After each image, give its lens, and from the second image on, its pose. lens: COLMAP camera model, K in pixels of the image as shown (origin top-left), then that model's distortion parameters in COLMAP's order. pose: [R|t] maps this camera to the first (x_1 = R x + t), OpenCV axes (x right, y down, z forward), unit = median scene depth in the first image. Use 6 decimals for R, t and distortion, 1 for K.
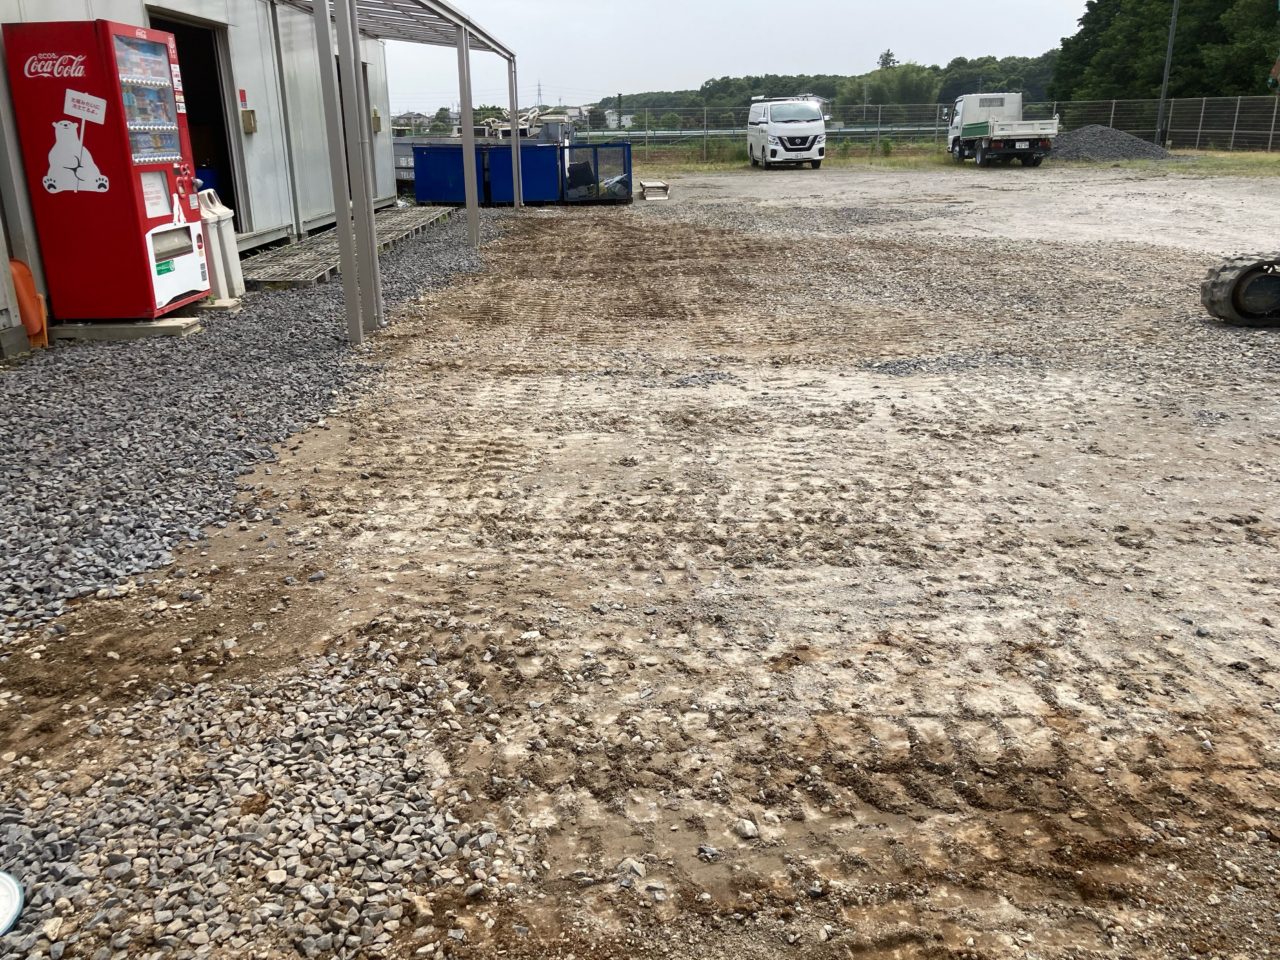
lens RADIAL K [[1037.8, 0, 630.3], [0, 1037.8, 477.6], [0, 0, 1]] dist [0.033424, -0.038601]
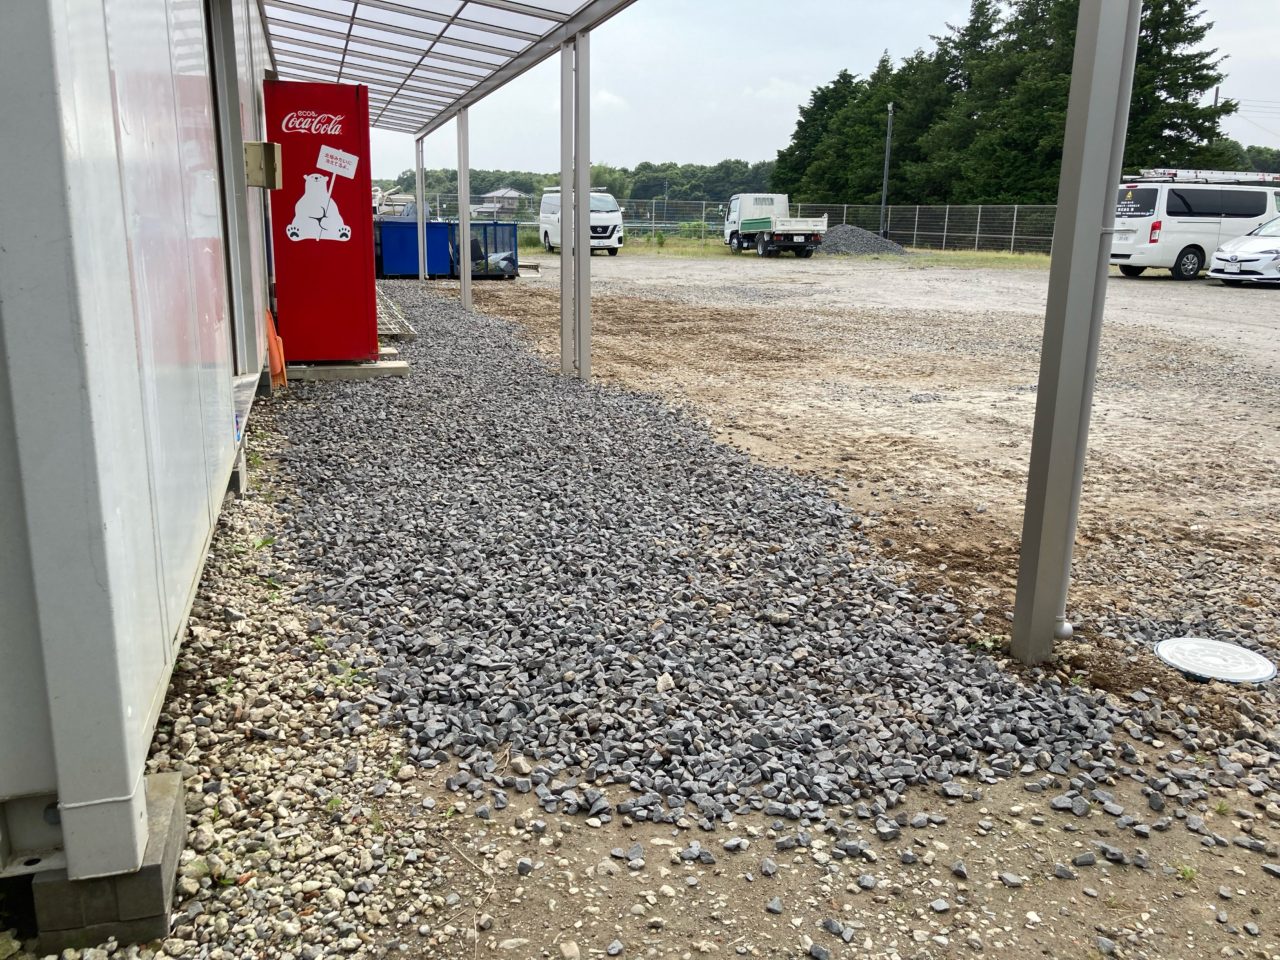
lens RADIAL K [[1037.8, 0, 636.4], [0, 1037.8, 476.9], [0, 0, 1]] dist [0.033424, -0.038601]
pose [[0.959610, -0.035000, 0.279148, -0.821419], [0.057803, 0.995591, -0.073878, 0.096886], [-0.275331, 0.087029, 0.957402, -0.122056]]
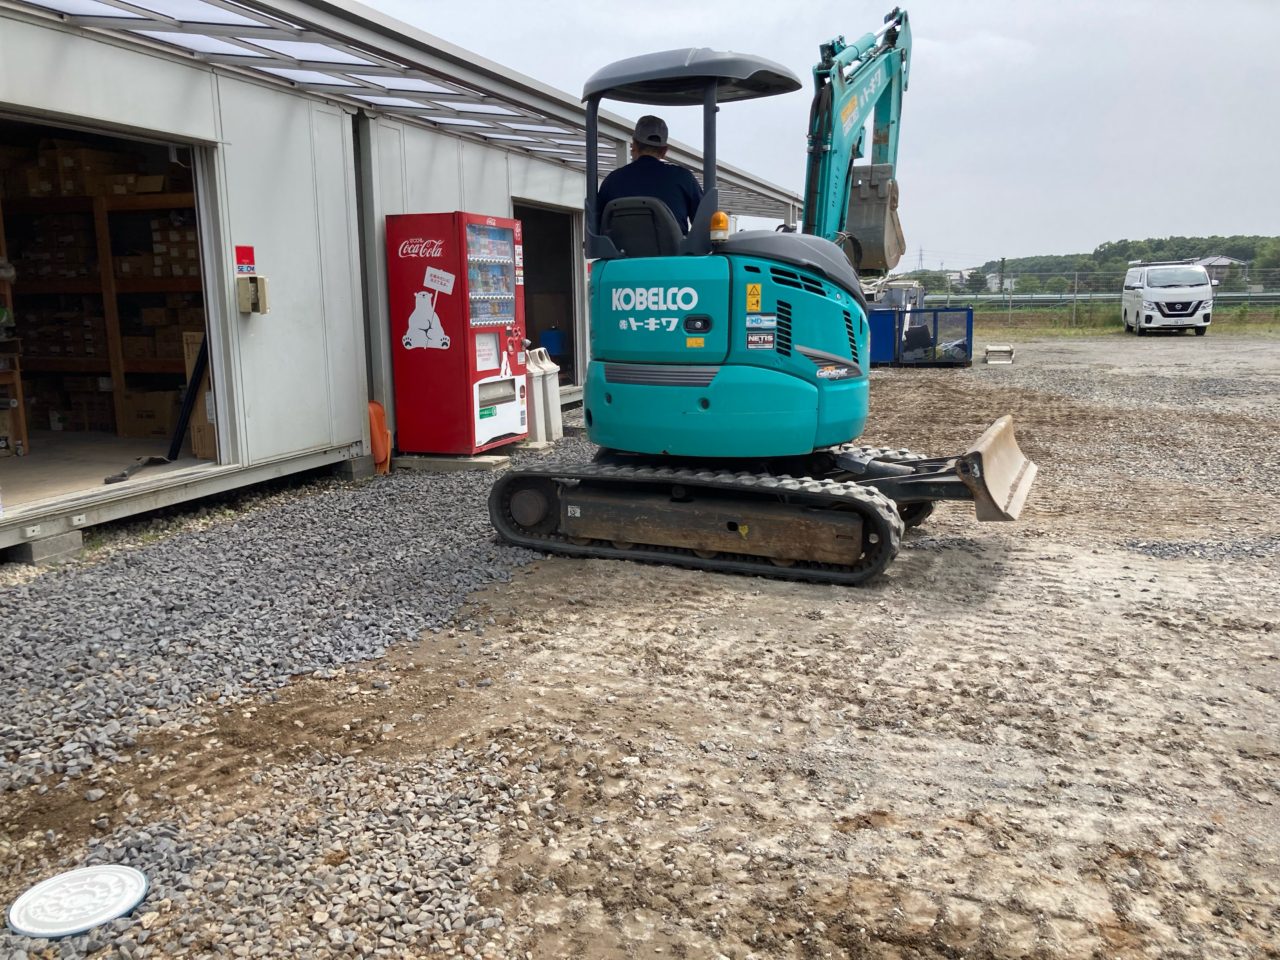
lens RADIAL K [[1037.8, 0, 636.5], [0, 1037.8, 482.2], [0, 0, 1]] dist [0.033424, -0.038601]
pose [[0.942038, 0.062397, -0.329653, 0.162966], [-0.108519, 0.986405, -0.123404, 0.000555], [0.317472, 0.152025, 0.936002, -0.033067]]
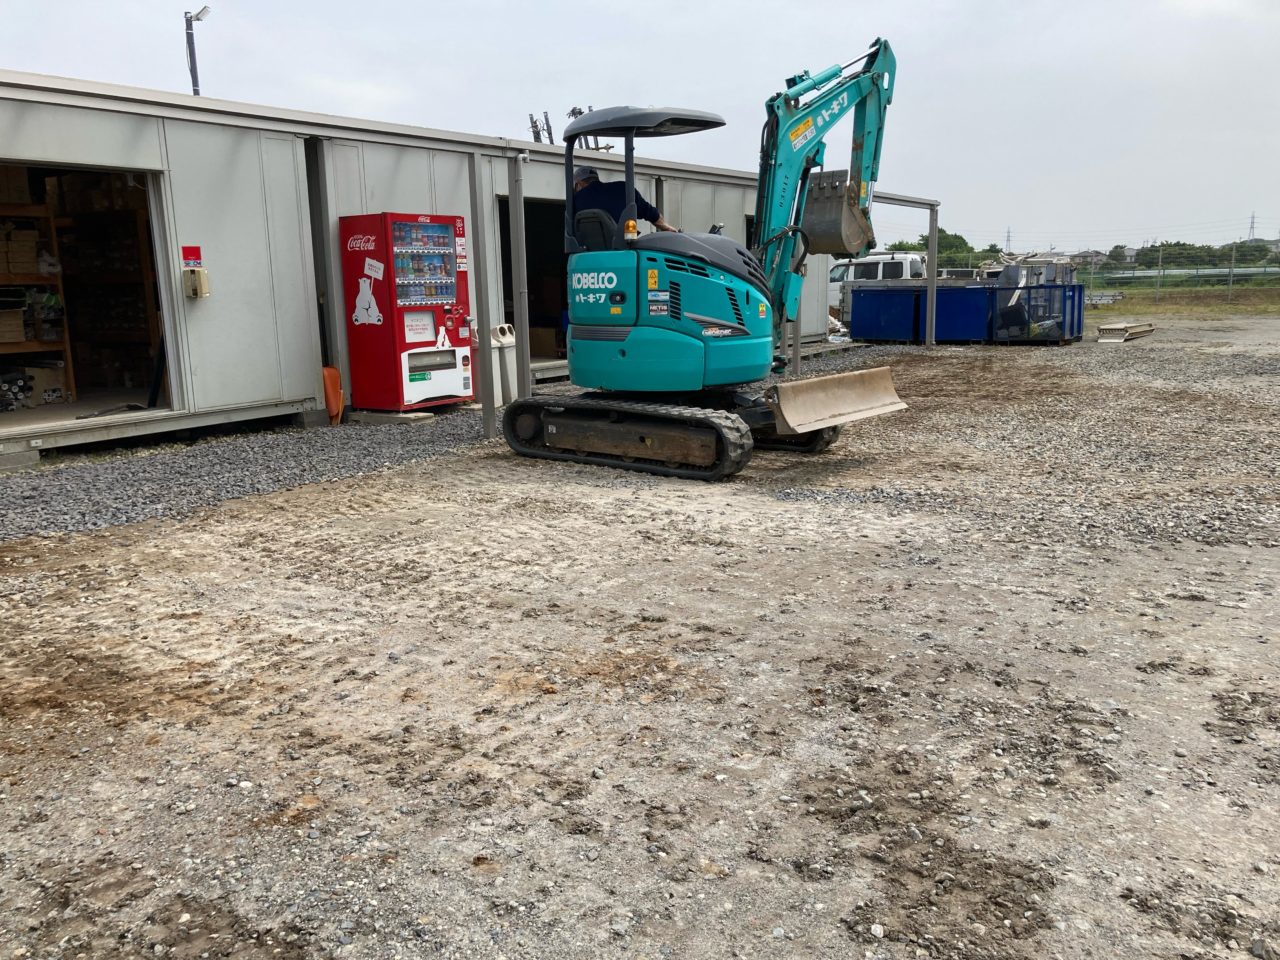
lens RADIAL K [[1037.8, 0, 631.2], [0, 1037.8, 478.8], [0, 0, 1]] dist [0.033424, -0.038601]
pose [[0.821898, 0.100016, -0.560786, 0.994198], [-0.168720, 0.983034, -0.071956, -0.020112], [0.544075, 0.153756, 0.824828, 0.021900]]
